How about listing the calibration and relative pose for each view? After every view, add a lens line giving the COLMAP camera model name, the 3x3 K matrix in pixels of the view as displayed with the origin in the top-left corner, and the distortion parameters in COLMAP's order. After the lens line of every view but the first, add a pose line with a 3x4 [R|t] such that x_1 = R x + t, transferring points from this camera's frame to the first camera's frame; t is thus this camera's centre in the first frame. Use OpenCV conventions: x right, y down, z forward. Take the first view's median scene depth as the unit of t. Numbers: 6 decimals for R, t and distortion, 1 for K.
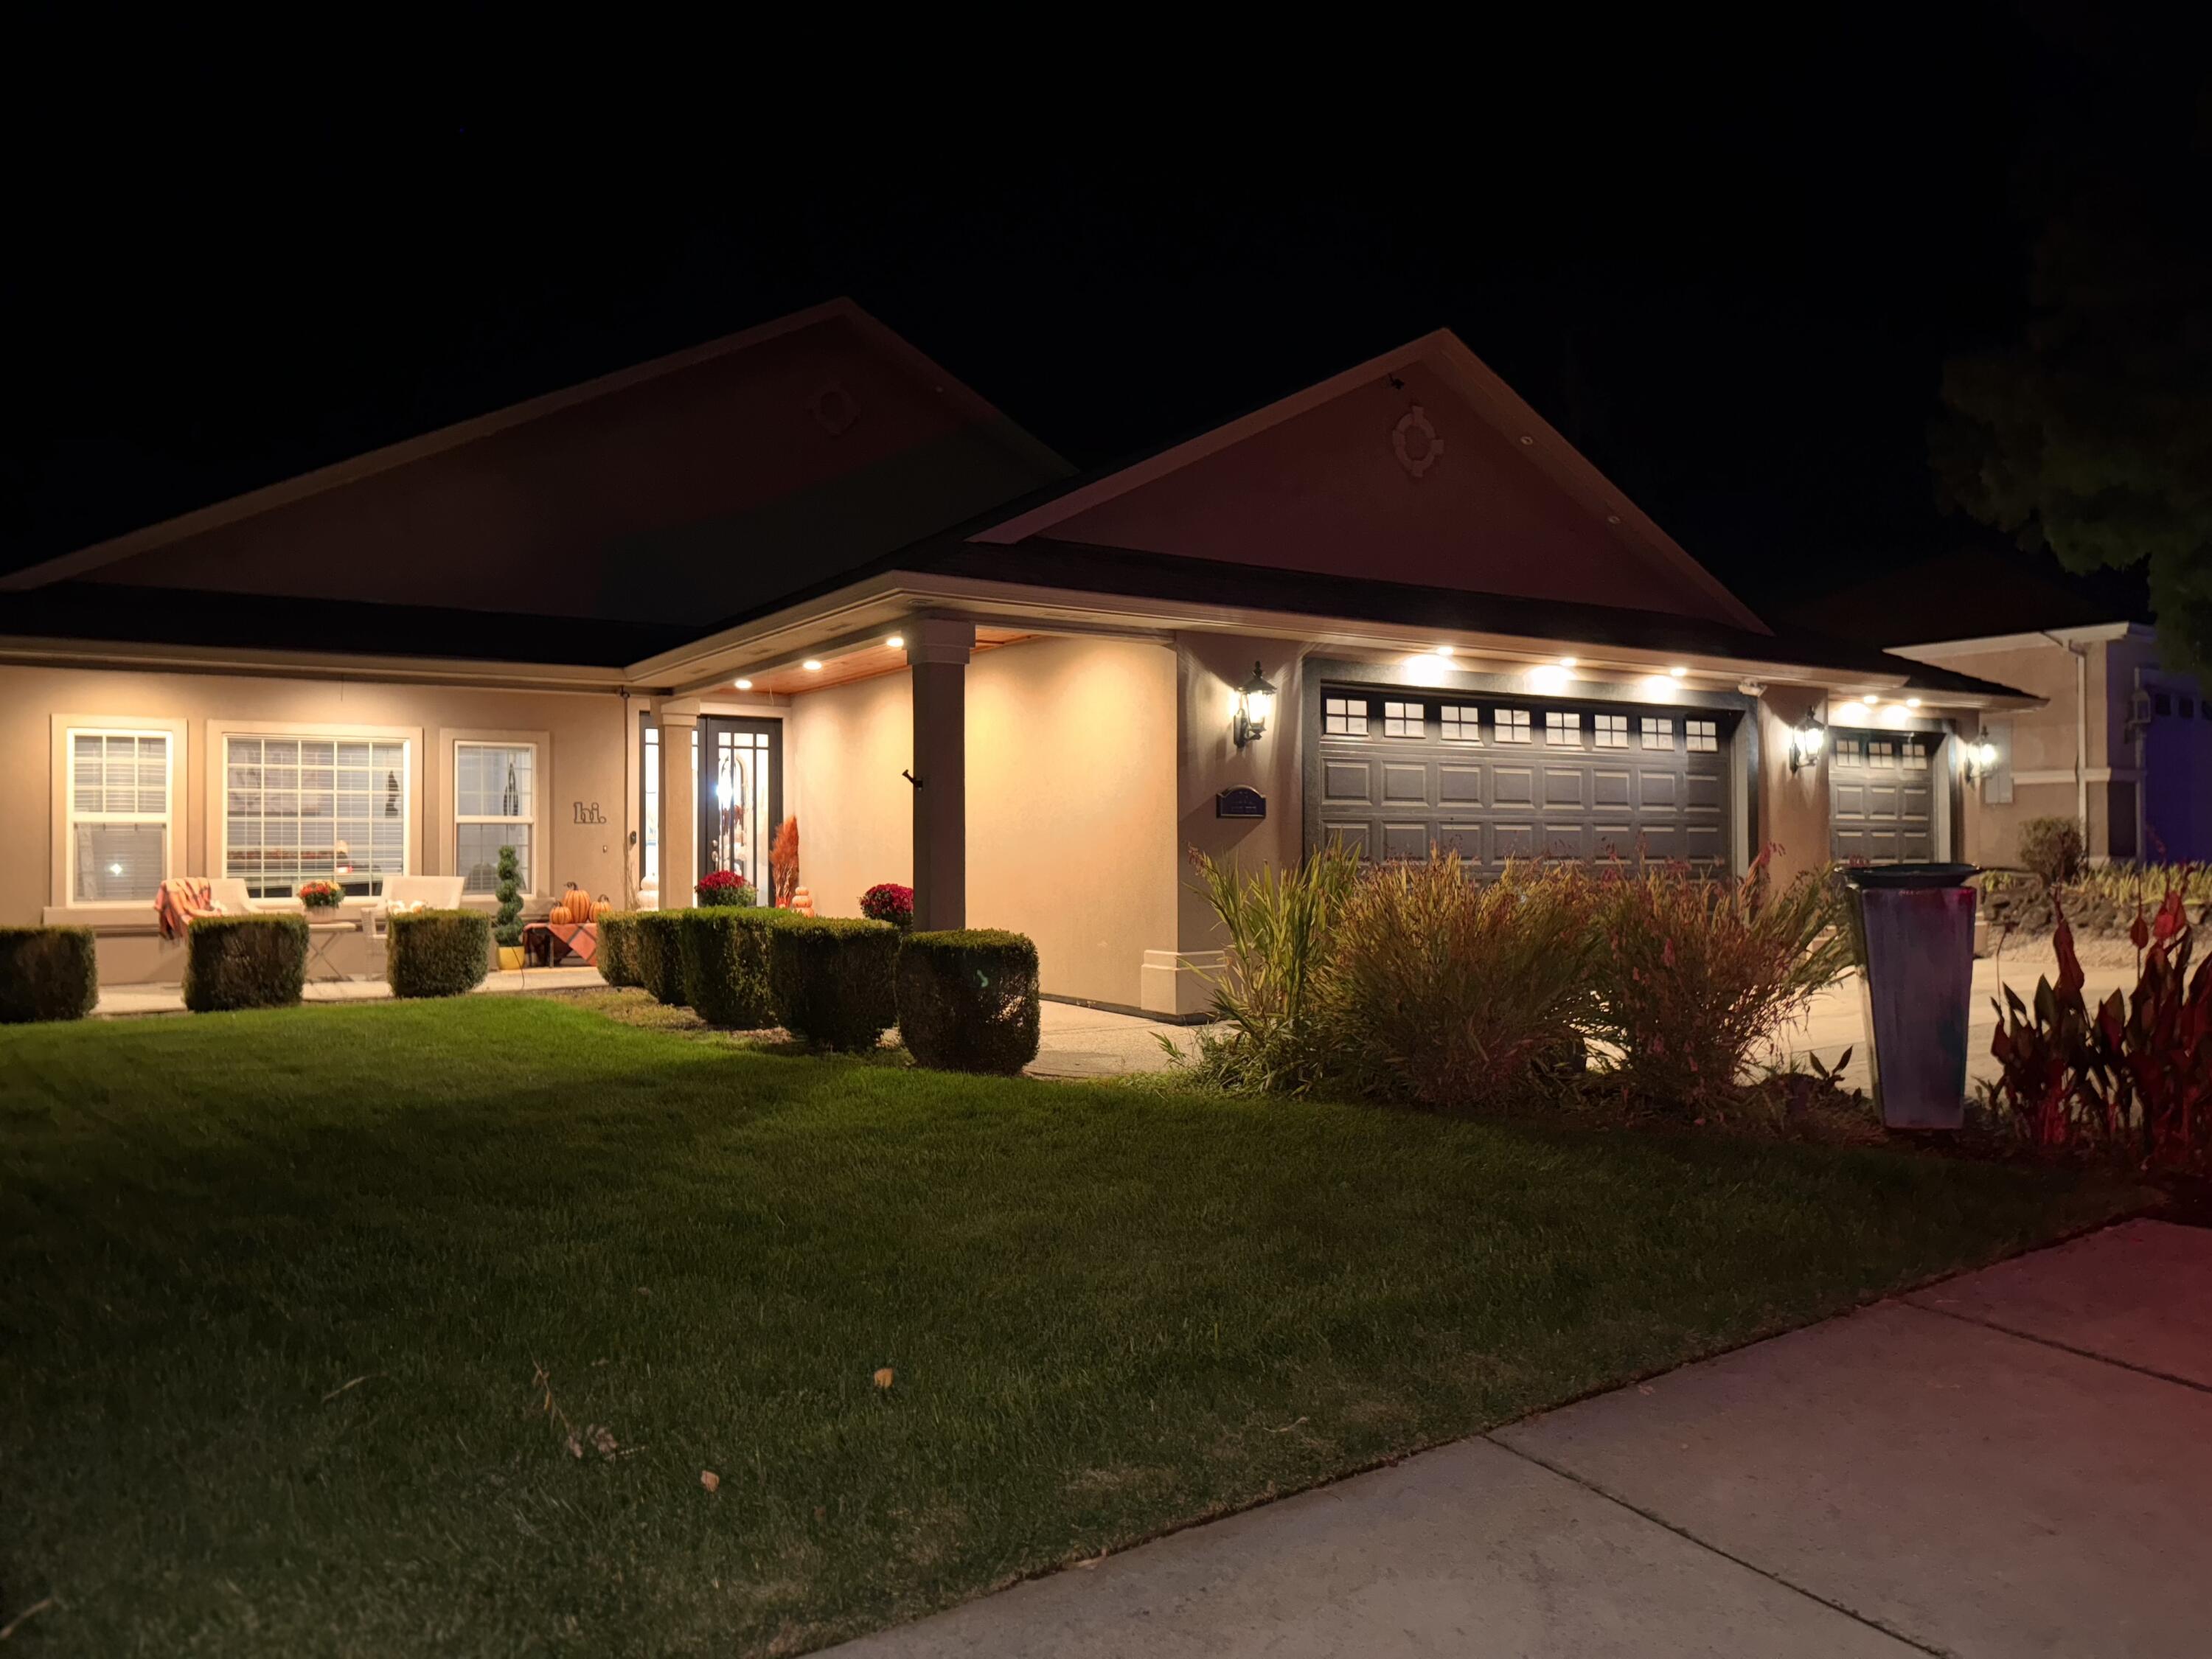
lens RADIAL K [[1548.4, 0, 1106.0], [0, 1548.4, 829.5], [0, 0, 1]] dist [0.115129, -0.146480]
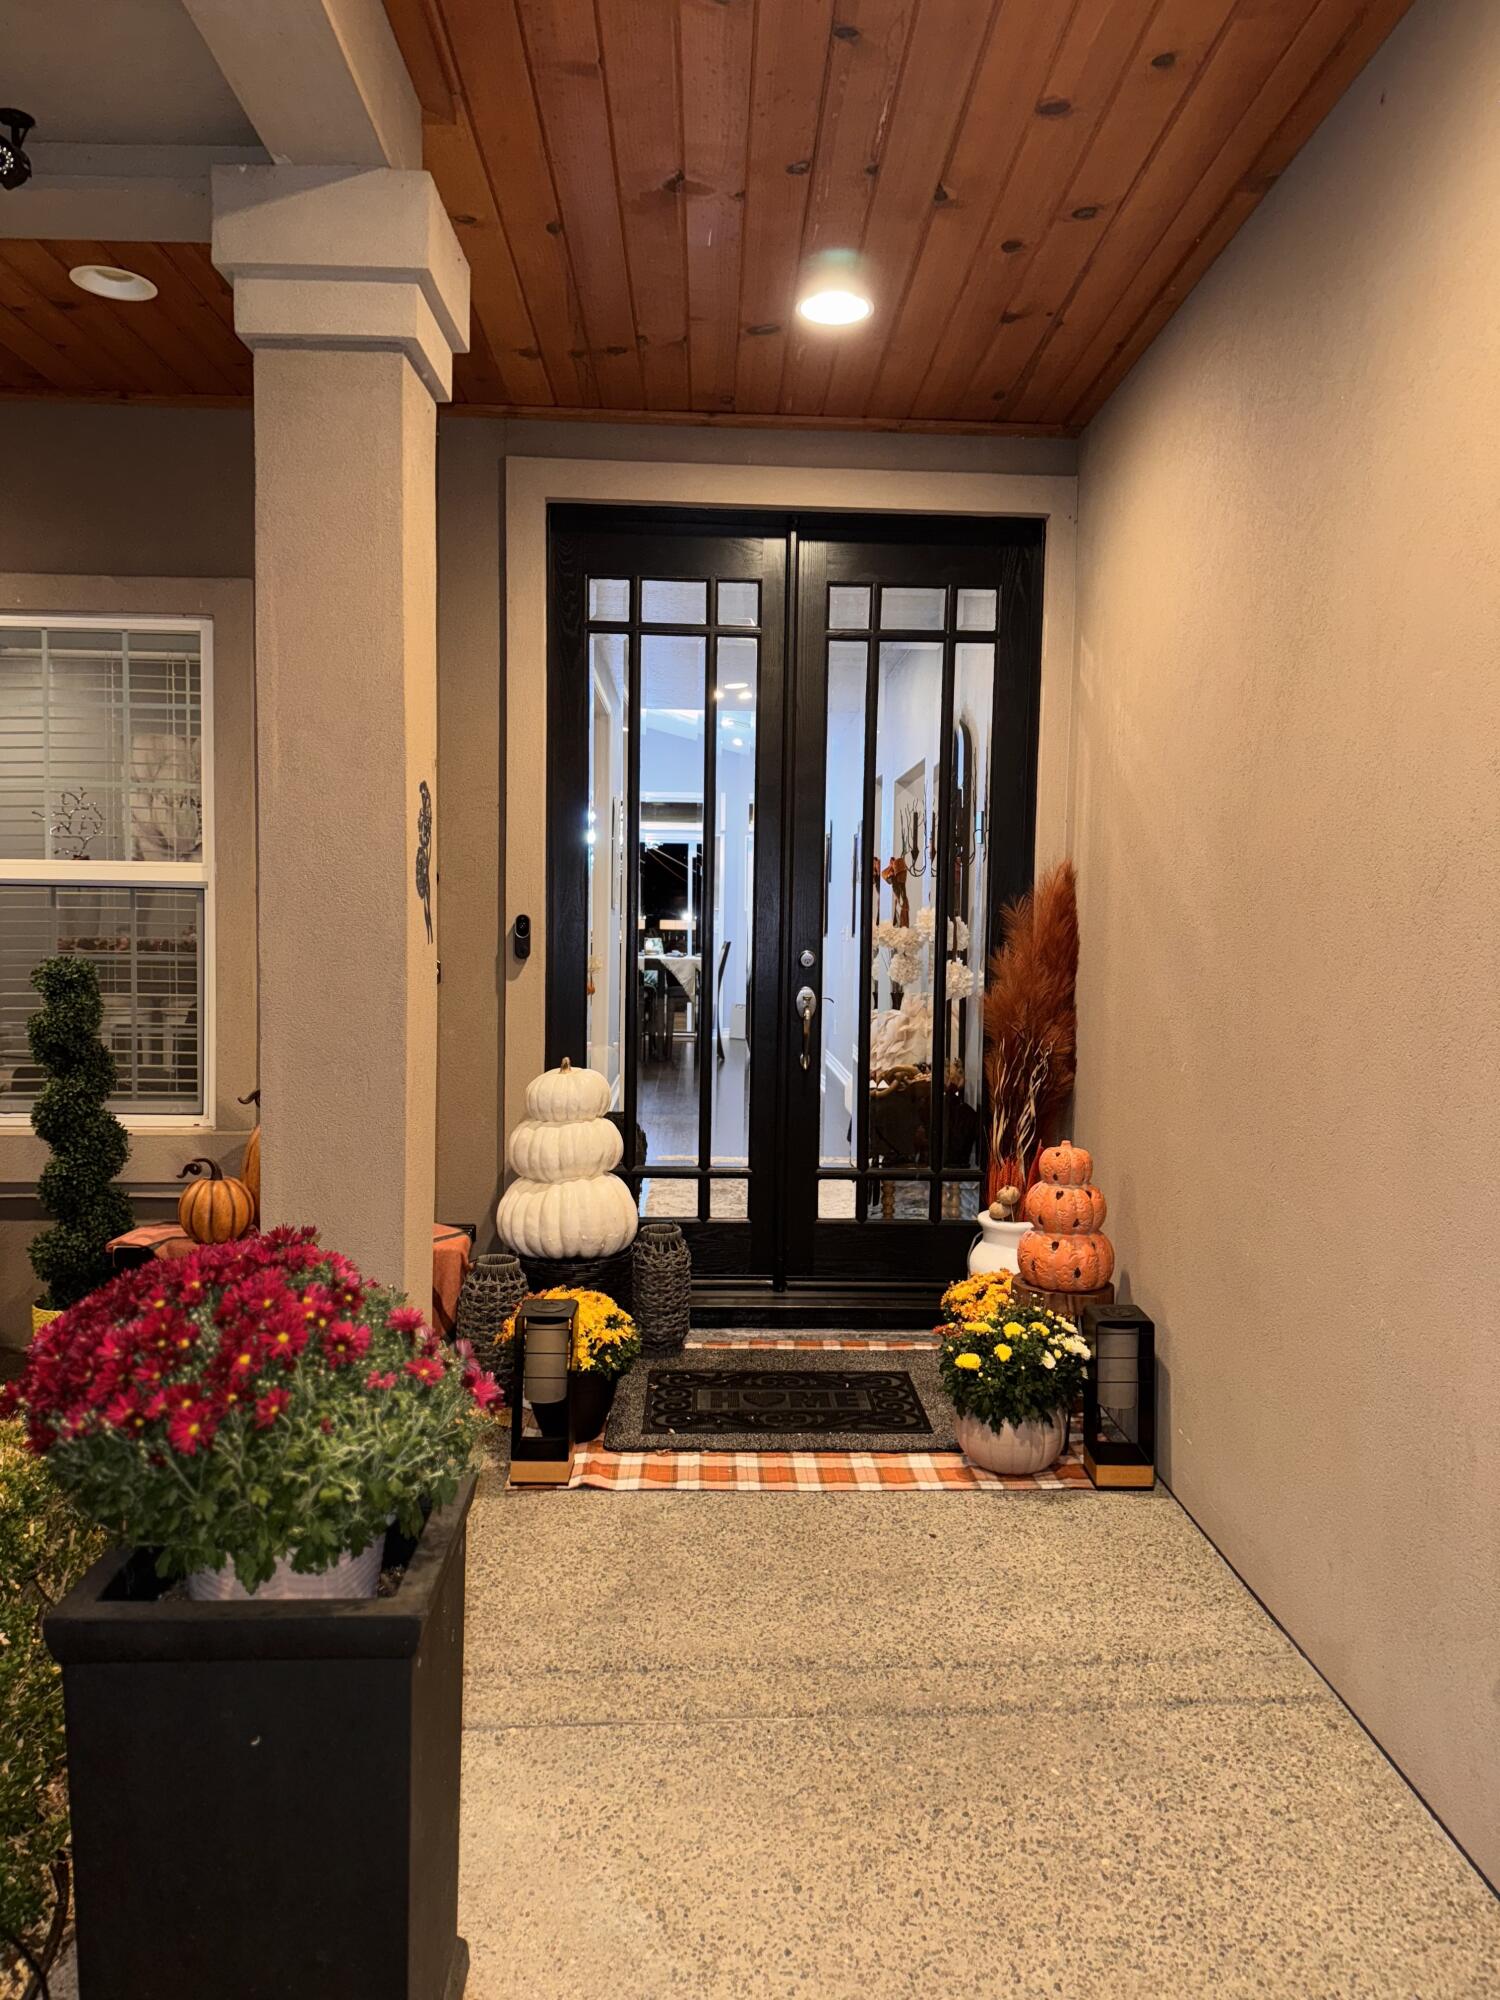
lens RADIAL K [[1400.0, 0, 750.0], [0, 1400.0, 1000.0], [0, 0, 1]] dist [0.115129, -0.146480]
pose [[0.854864, 0.046590, -0.516756, -0.132872], [-0.011069, 0.997371, 0.071609, -0.002721], [0.518733, -0.055496, 0.853133, 0.849254]]
